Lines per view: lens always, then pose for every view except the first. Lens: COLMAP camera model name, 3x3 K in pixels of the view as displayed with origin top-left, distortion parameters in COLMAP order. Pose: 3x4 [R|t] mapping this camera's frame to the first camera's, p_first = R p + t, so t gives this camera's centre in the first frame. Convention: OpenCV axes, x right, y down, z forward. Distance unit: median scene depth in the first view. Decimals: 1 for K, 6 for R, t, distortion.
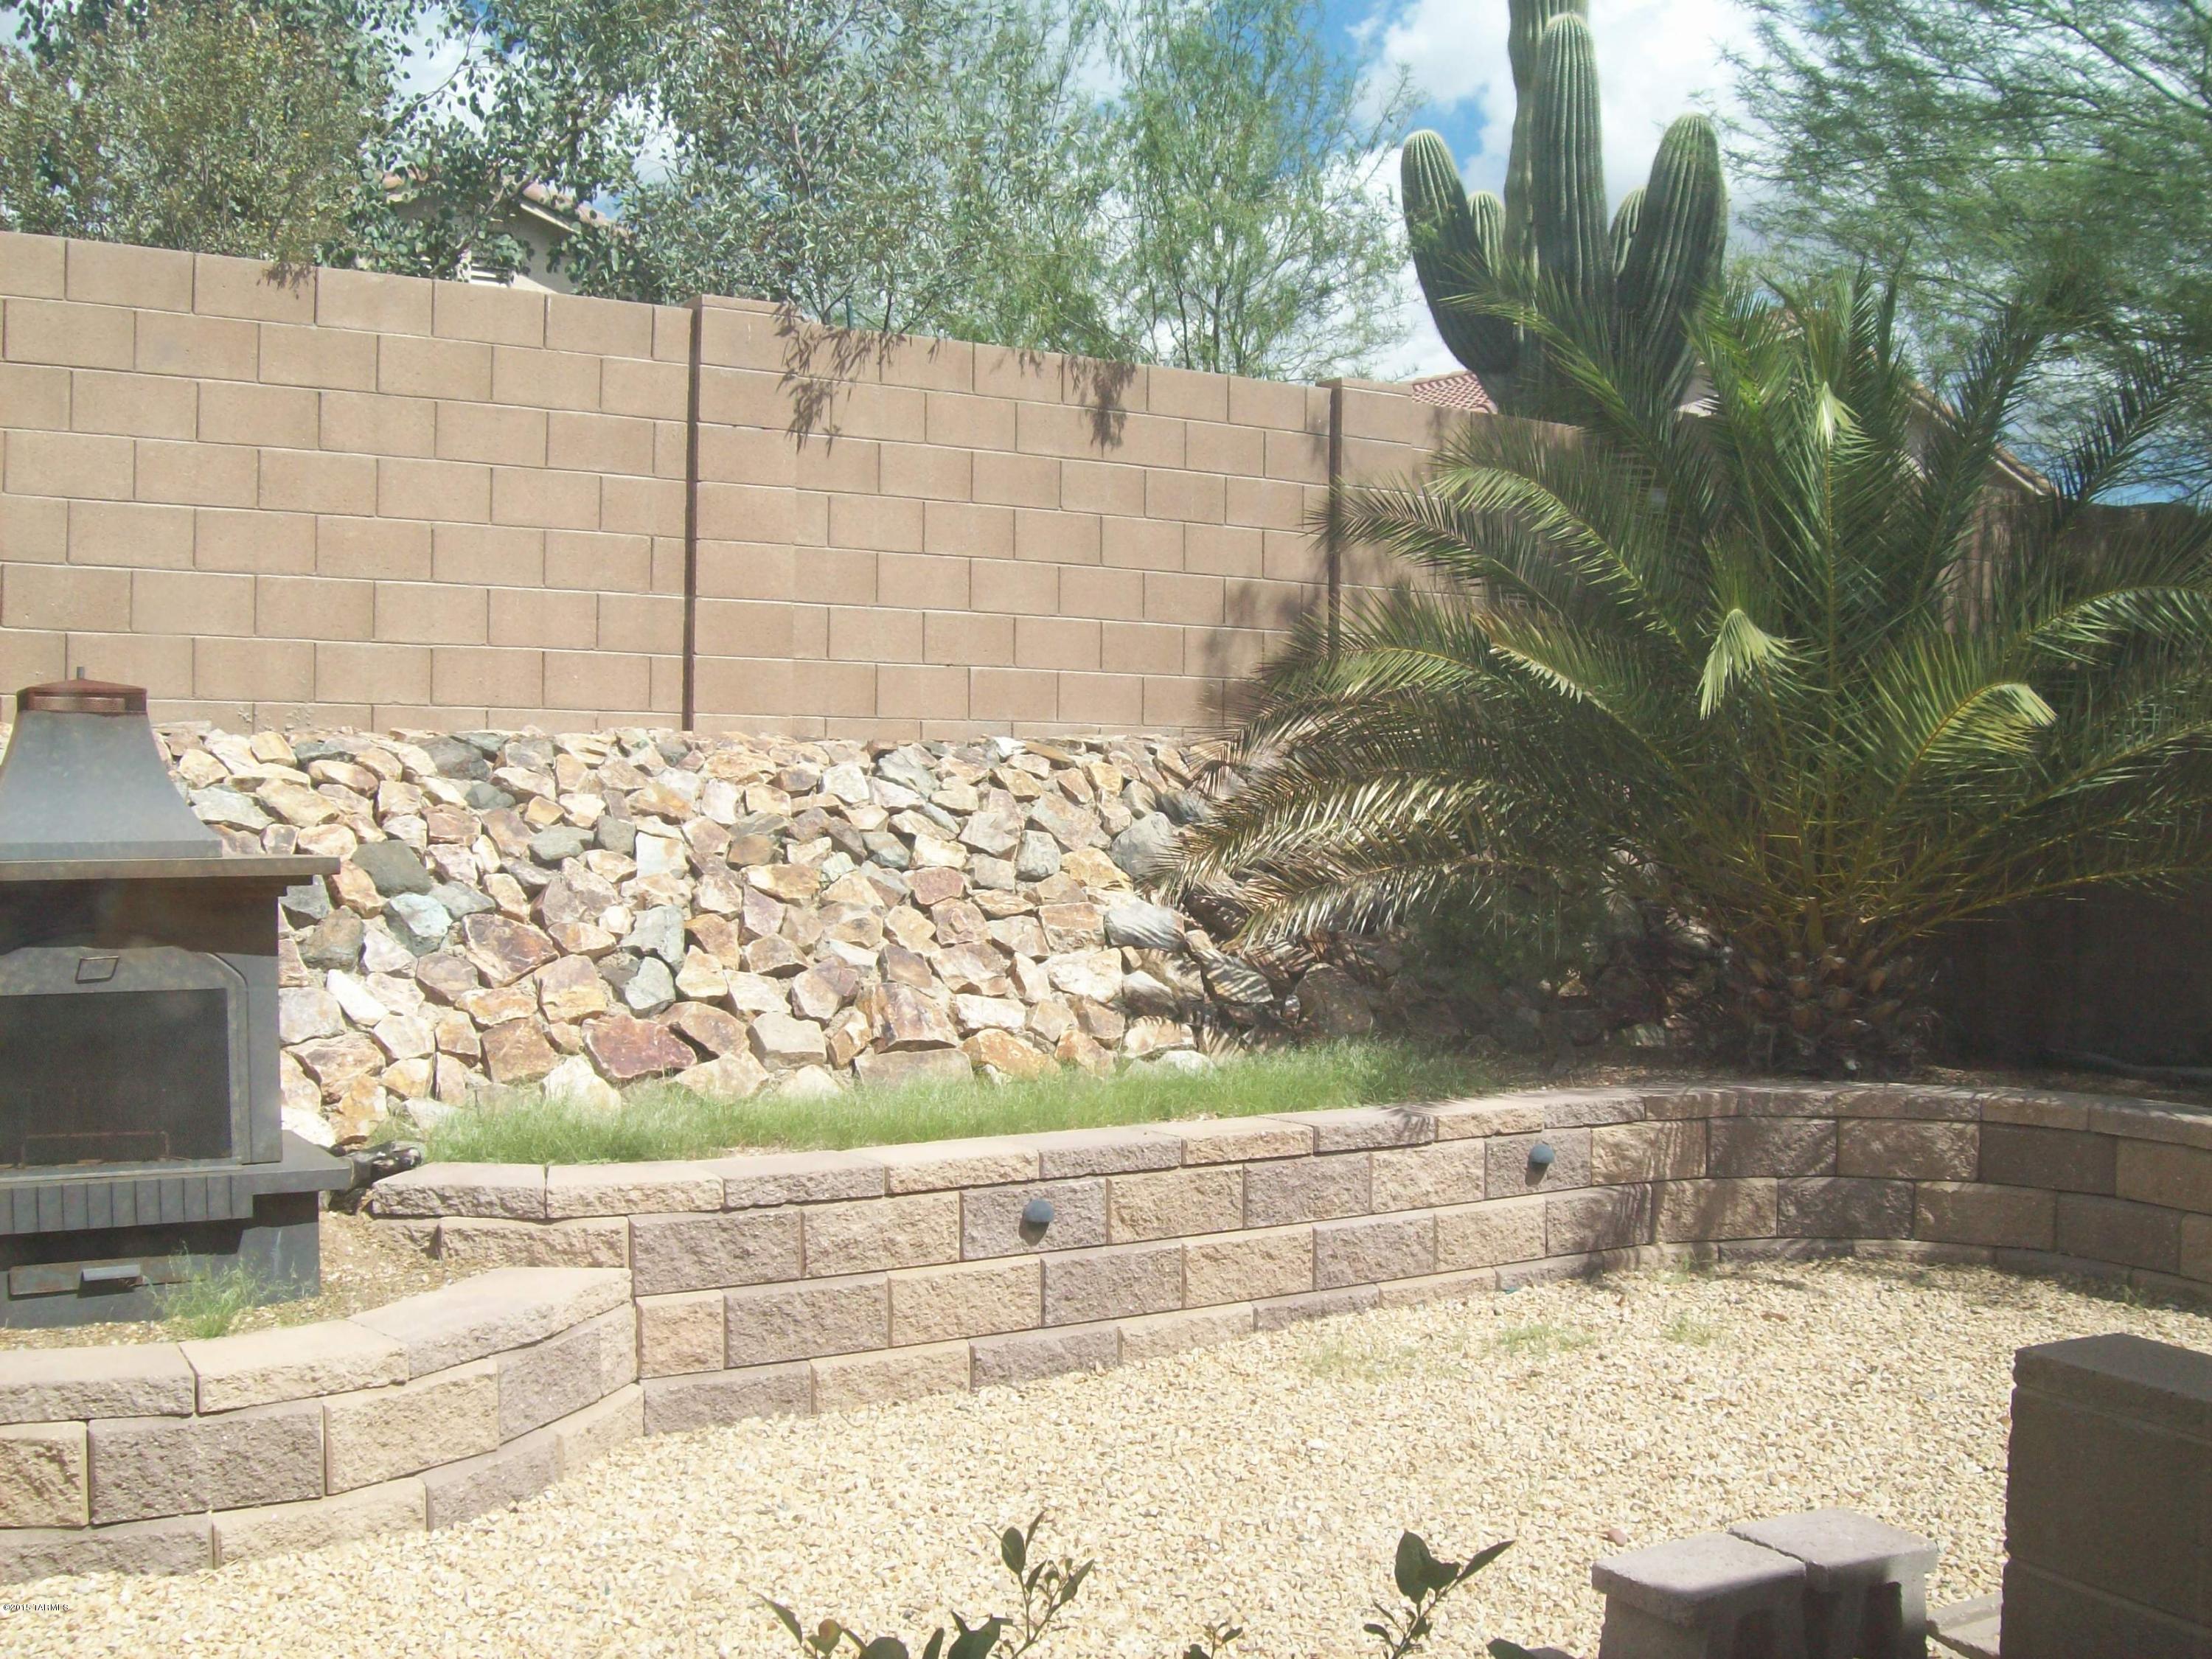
lens RADIAL K [[2463.3, 0, 1106.2], [0, 2463.3, 827.0], [0, 0, 1]] dist [-0.094452, 0.000000]
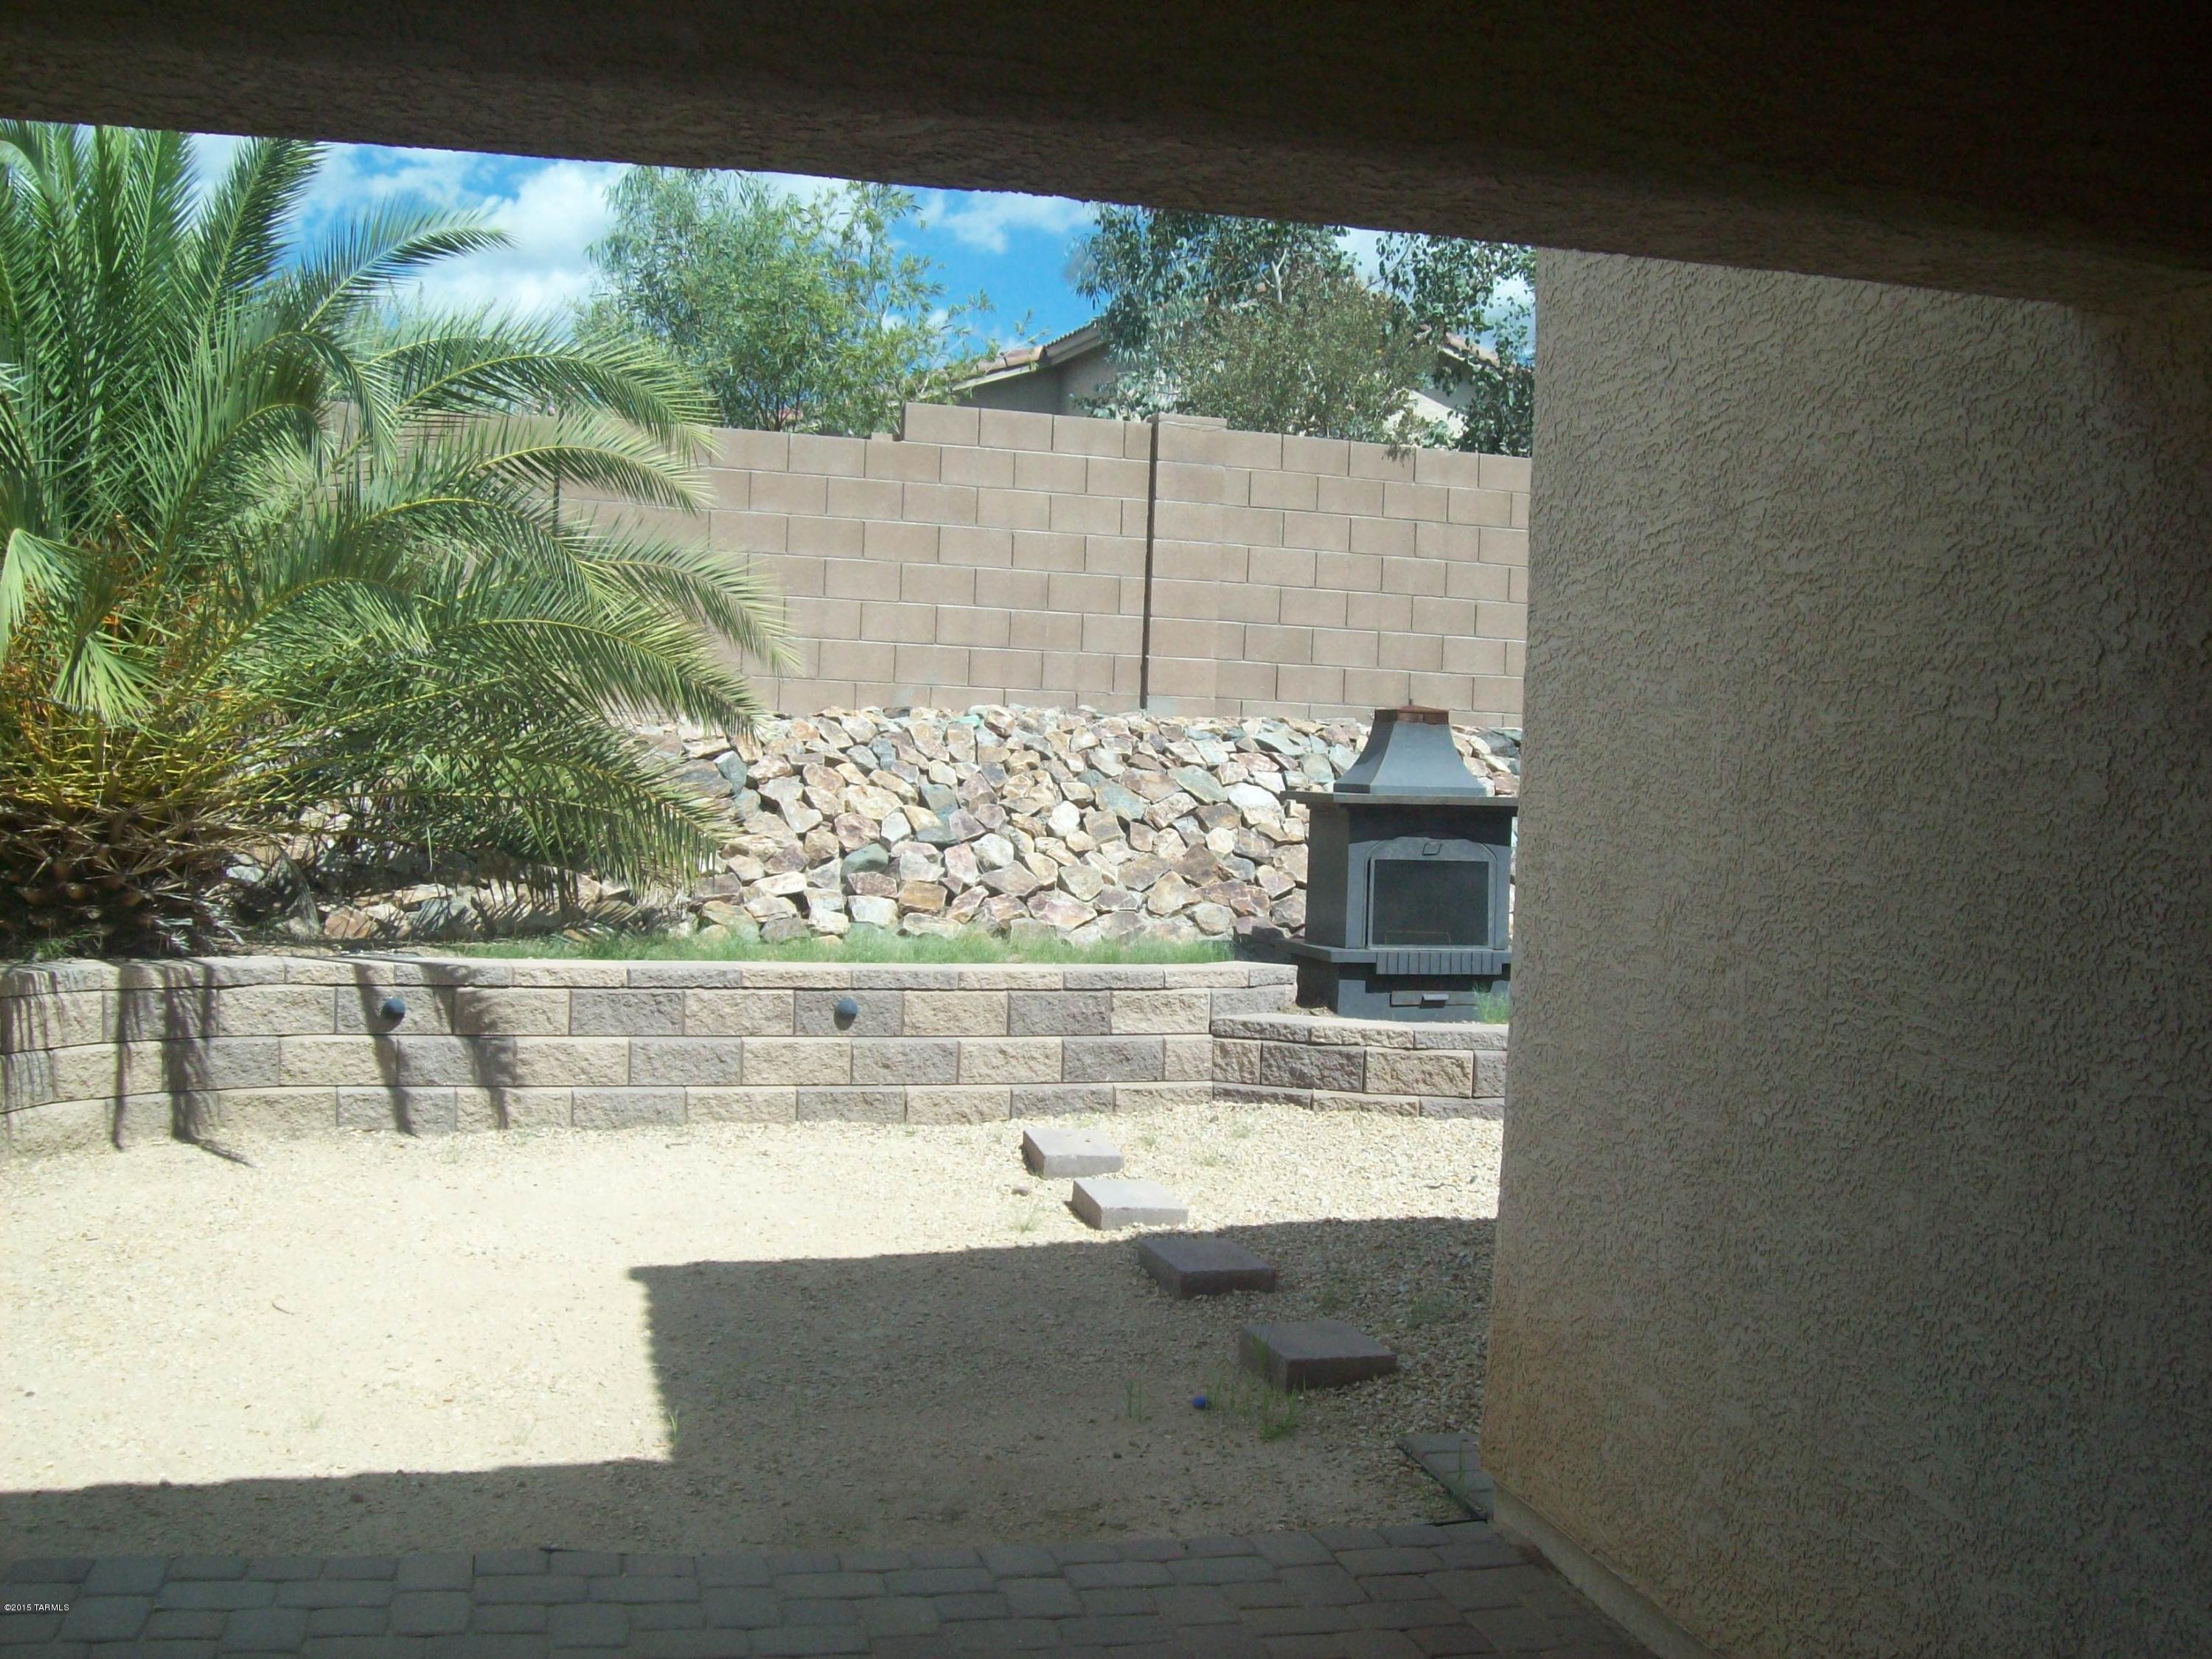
lens RADIAL K [[2463.3, 0, 1106.3], [0, 2463.3, 834.2], [0, 0, 1]] dist [-0.094452, 0.000000]
pose [[0.973432, 0.041621, -0.225164, -0.212223], [-0.037846, 0.999062, 0.021060, 0.012431], [0.225829, -0.011979, 0.974093, -1.064682]]
